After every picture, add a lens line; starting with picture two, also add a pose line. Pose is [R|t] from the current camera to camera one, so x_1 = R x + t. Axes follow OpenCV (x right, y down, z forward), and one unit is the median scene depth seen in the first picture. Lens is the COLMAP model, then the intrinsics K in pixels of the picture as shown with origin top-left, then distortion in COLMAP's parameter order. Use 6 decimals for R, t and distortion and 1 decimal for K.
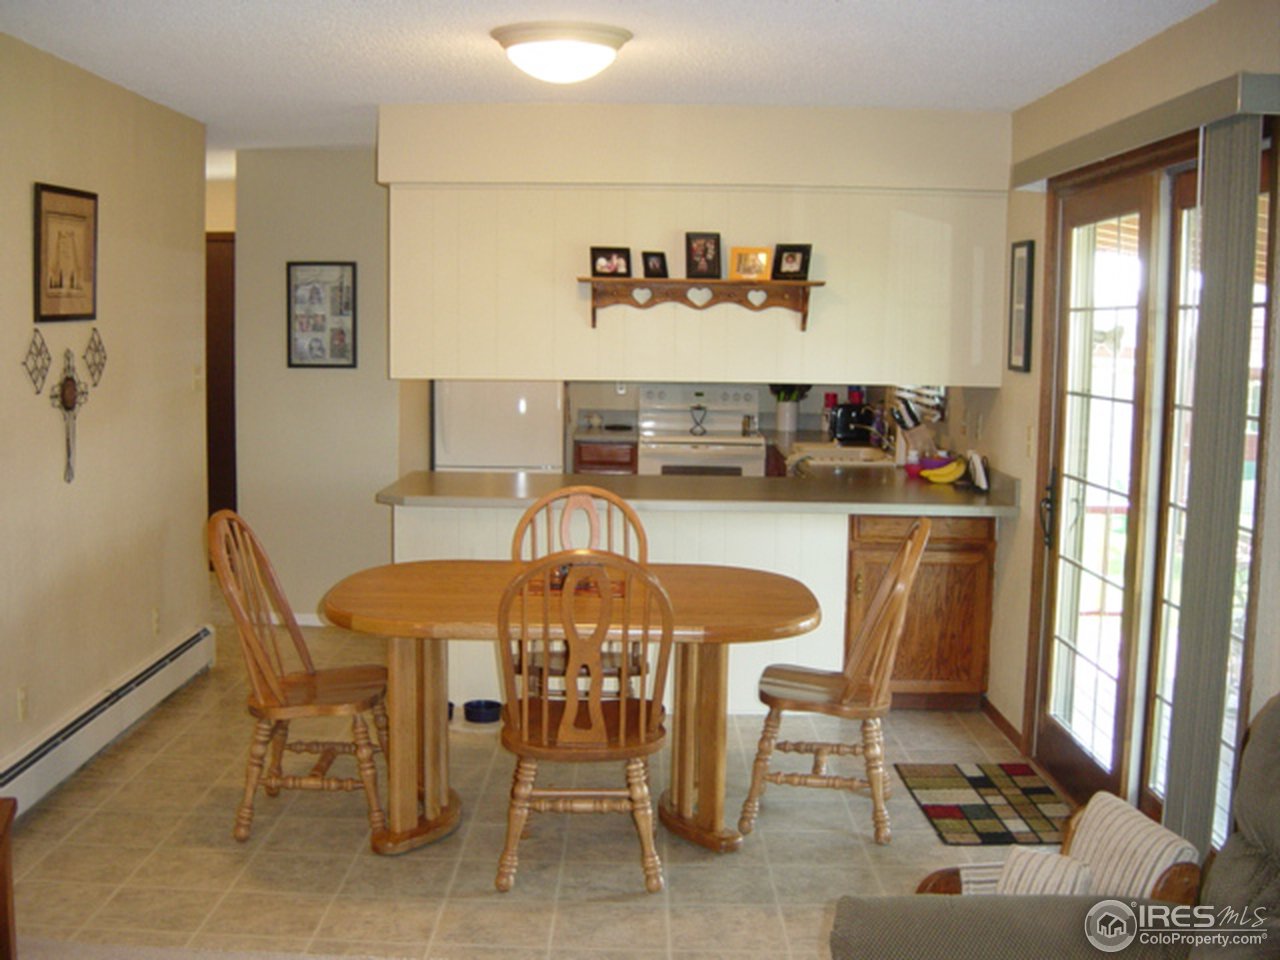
lens RADIAL K [[1463.2, 0, 621.5], [0, 1463.2, 522.9], [0, 0, 1]] dist [-0.173605, 0.089519]
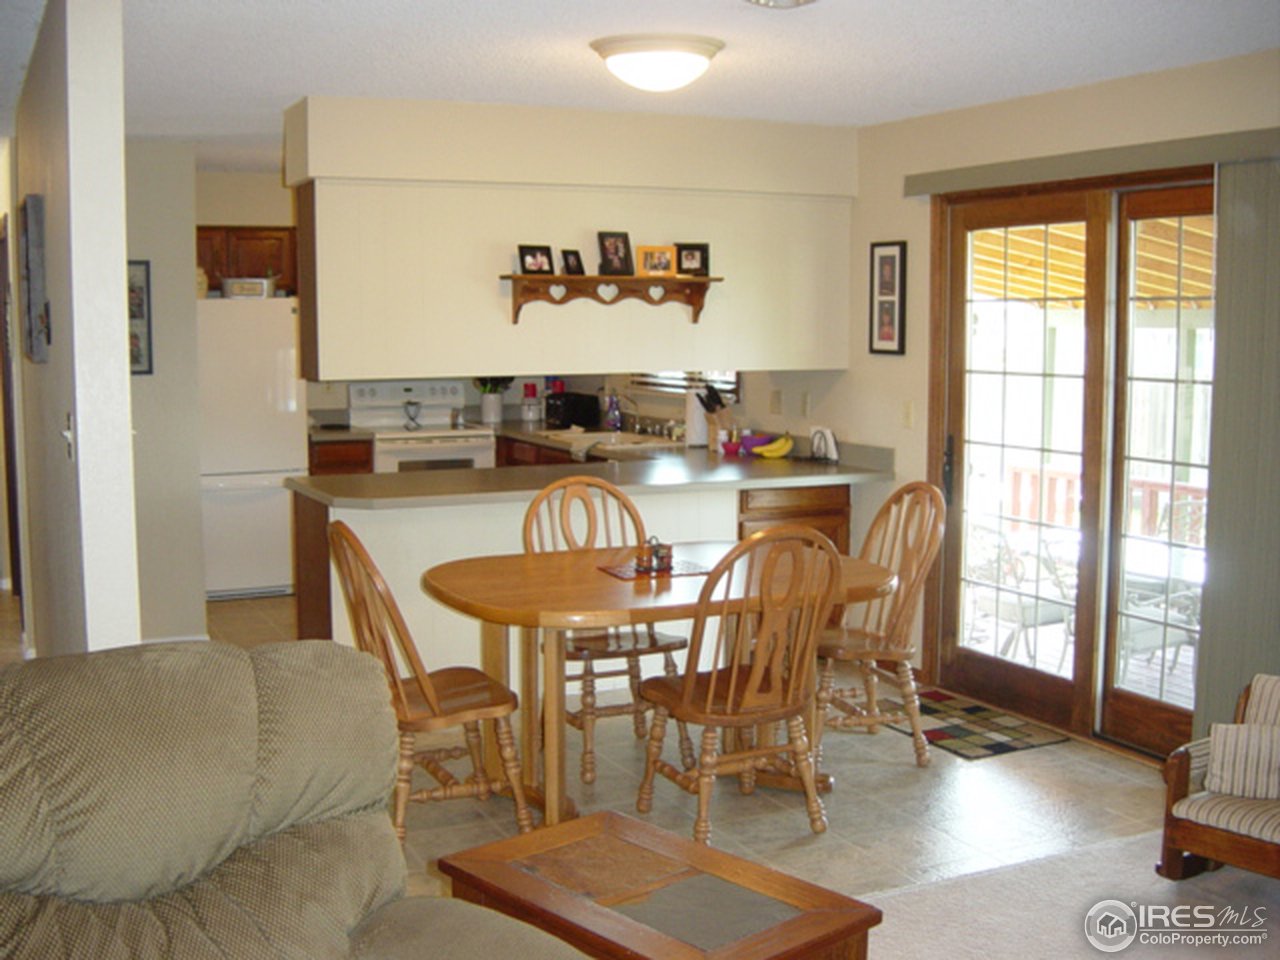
lens RADIAL K [[1463.2, 0, 621.5], [0, 1463.2, 522.9], [0, 0, 1]] dist [-0.173605, 0.089519]
pose [[0.898462, -0.074921, 0.432612, -0.410940], [0.073146, 0.997105, 0.020771, -0.010457], [-0.432916, 0.012982, 0.901341, 0.048319]]
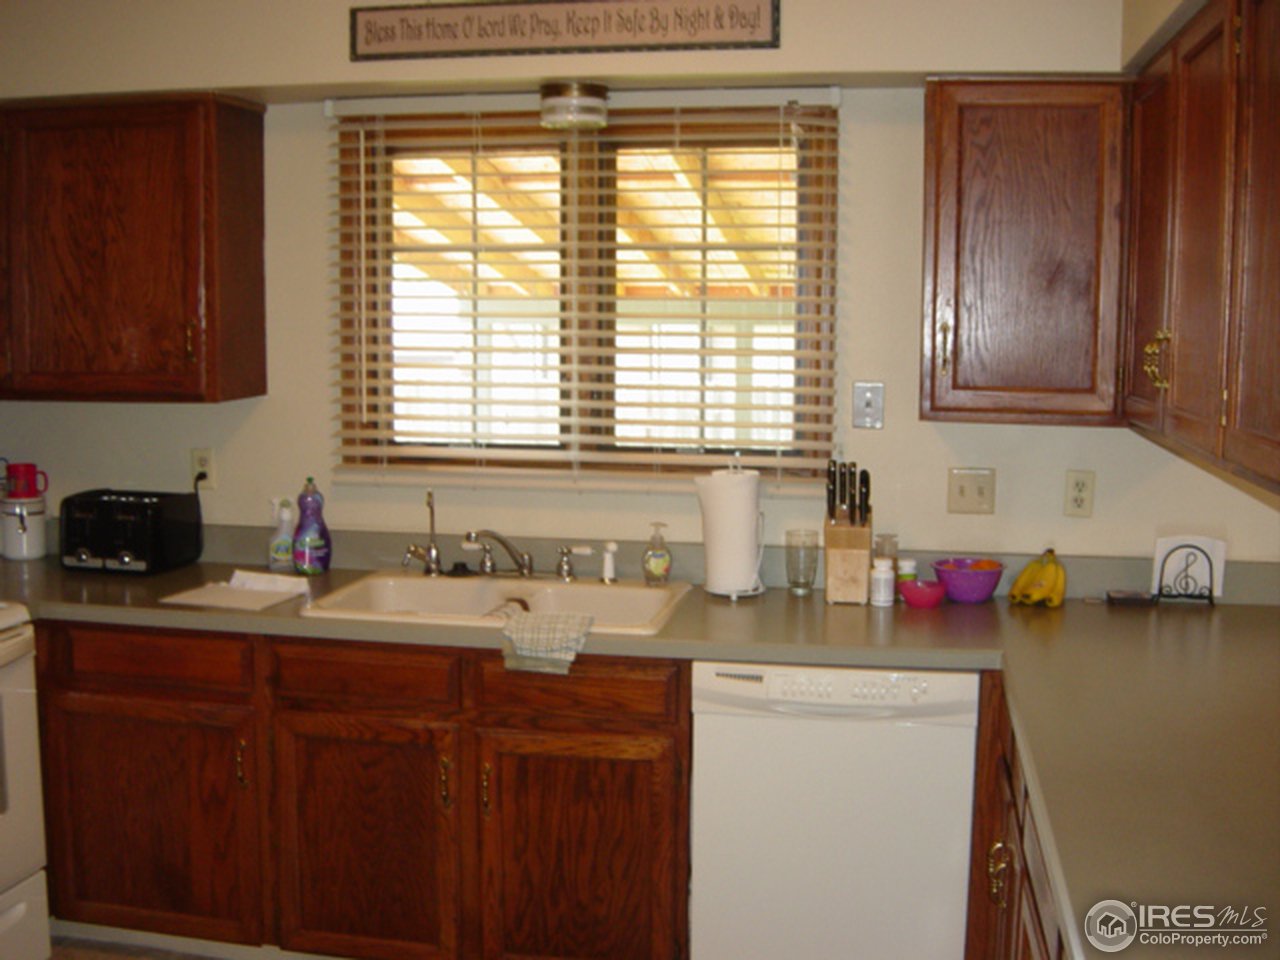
lens RADIAL K [[1463.2, 0, 621.5], [0, 1463.2, 522.9], [0, 0, 1]] dist [-0.173605, 0.089519]
pose [[0.168731, -0.143043, 0.975227, -0.375332], [0.132202, 0.983758, 0.121422, -0.159500], [-0.976756, 0.108439, 0.184901, 1.161709]]
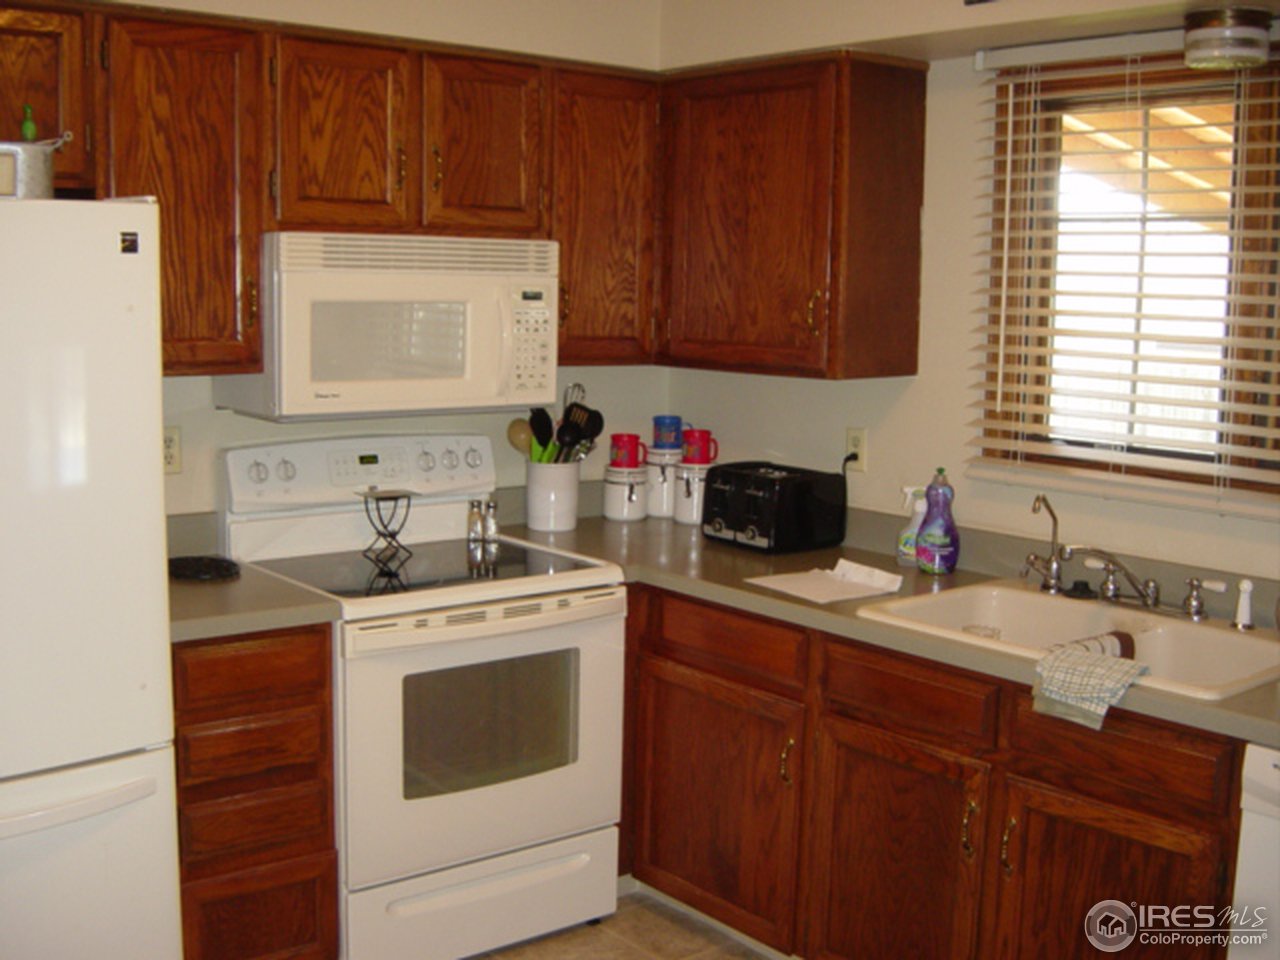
lens RADIAL K [[1463.2, 0, 621.5], [0, 1463.2, 522.9], [0, 0, 1]] dist [-0.173605, 0.089519]
pose [[0.764350, -0.097094, 0.637450, -0.239183], [0.080407, 0.995234, 0.055177, -0.139555], [-0.639769, 0.009081, 0.768514, 1.041422]]
